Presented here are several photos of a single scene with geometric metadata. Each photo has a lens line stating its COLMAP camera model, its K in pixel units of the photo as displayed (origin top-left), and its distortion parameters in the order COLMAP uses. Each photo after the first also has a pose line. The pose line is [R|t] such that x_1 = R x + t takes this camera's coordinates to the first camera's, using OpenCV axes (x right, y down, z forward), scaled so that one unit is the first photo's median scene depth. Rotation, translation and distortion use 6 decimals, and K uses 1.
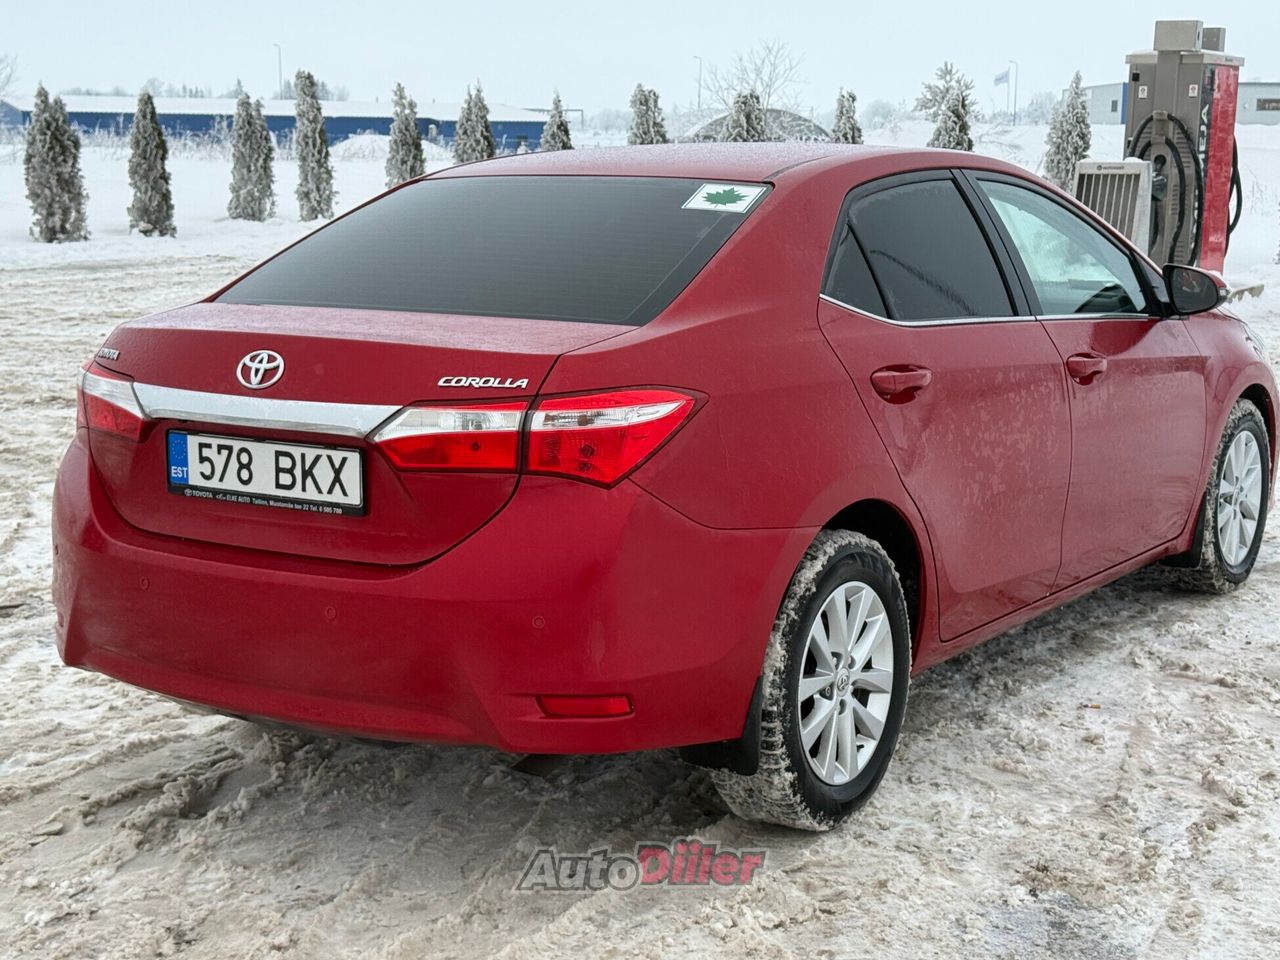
lens RADIAL K [[1976.9, 0, 640.0], [0, 1976.9, 480.0], [0, 0, 1]] dist [0.166162, -0.265912]
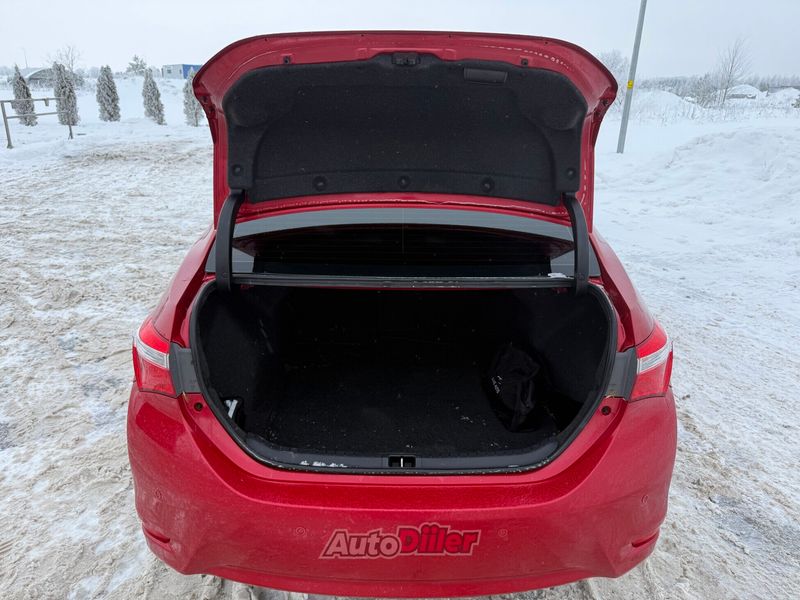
lens RADIAL K [[557.5, 0, 400.0], [0, 557.5, 300.0], [0, 0, 1]] dist [0.084340, -0.123507]
pose [[0.833489, -0.184579, 0.520794, -0.358596], [0.078004, 0.972421, 0.219804, -0.158123], [-0.547002, -0.142580, 0.824900, 0.715705]]
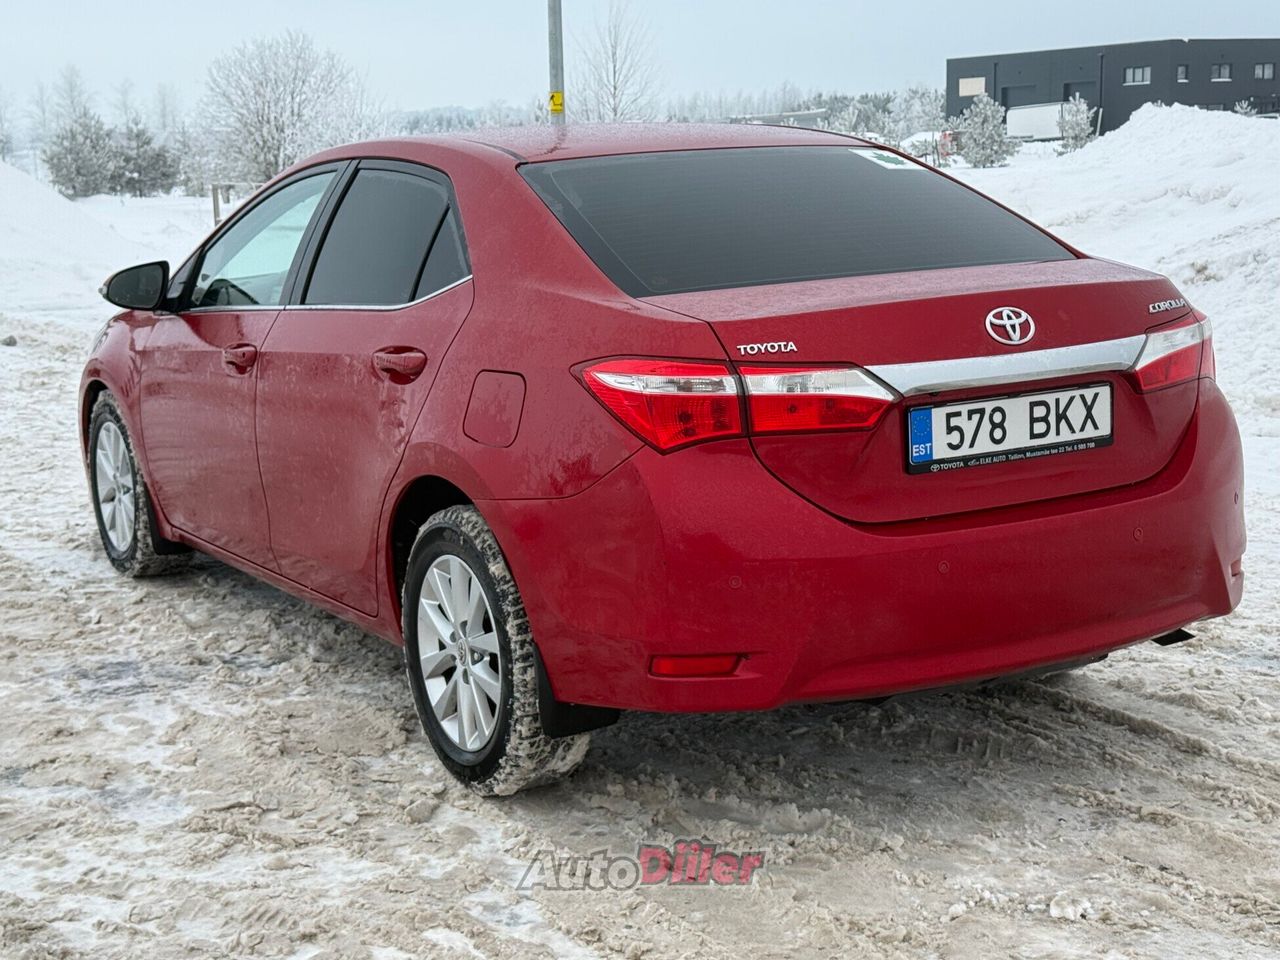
lens RADIAL K [[1976.9, 0, 640.0], [0, 1976.9, 480.0], [0, 0, 1]] dist [0.166162, -0.265912]
pose [[0.444824, -0.164553, 0.880371, -1.162579], [0.183000, 0.978938, 0.090512, -0.103404], [-0.876722, 0.120846, 0.465568, 0.694212]]
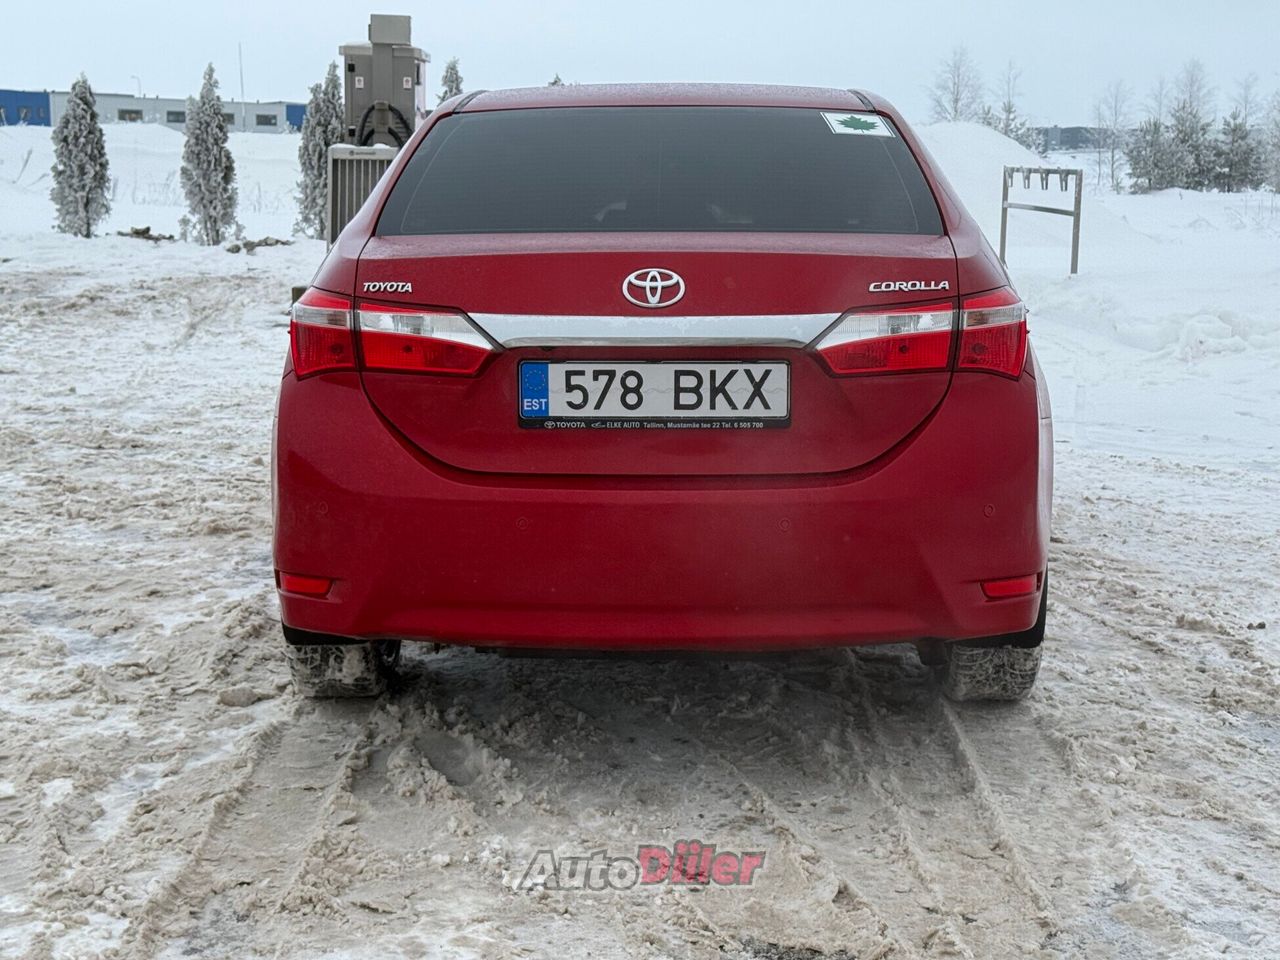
lens RADIAL K [[1976.9, 0, 640.0], [0, 1976.9, 480.0], [0, 0, 1]] dist [0.166162, -0.265912]
pose [[0.847870, -0.081802, 0.523856, -0.700985], [0.084485, 0.996247, 0.018827, 0.018751], [-0.523430, 0.028295, 0.851599, 0.180838]]
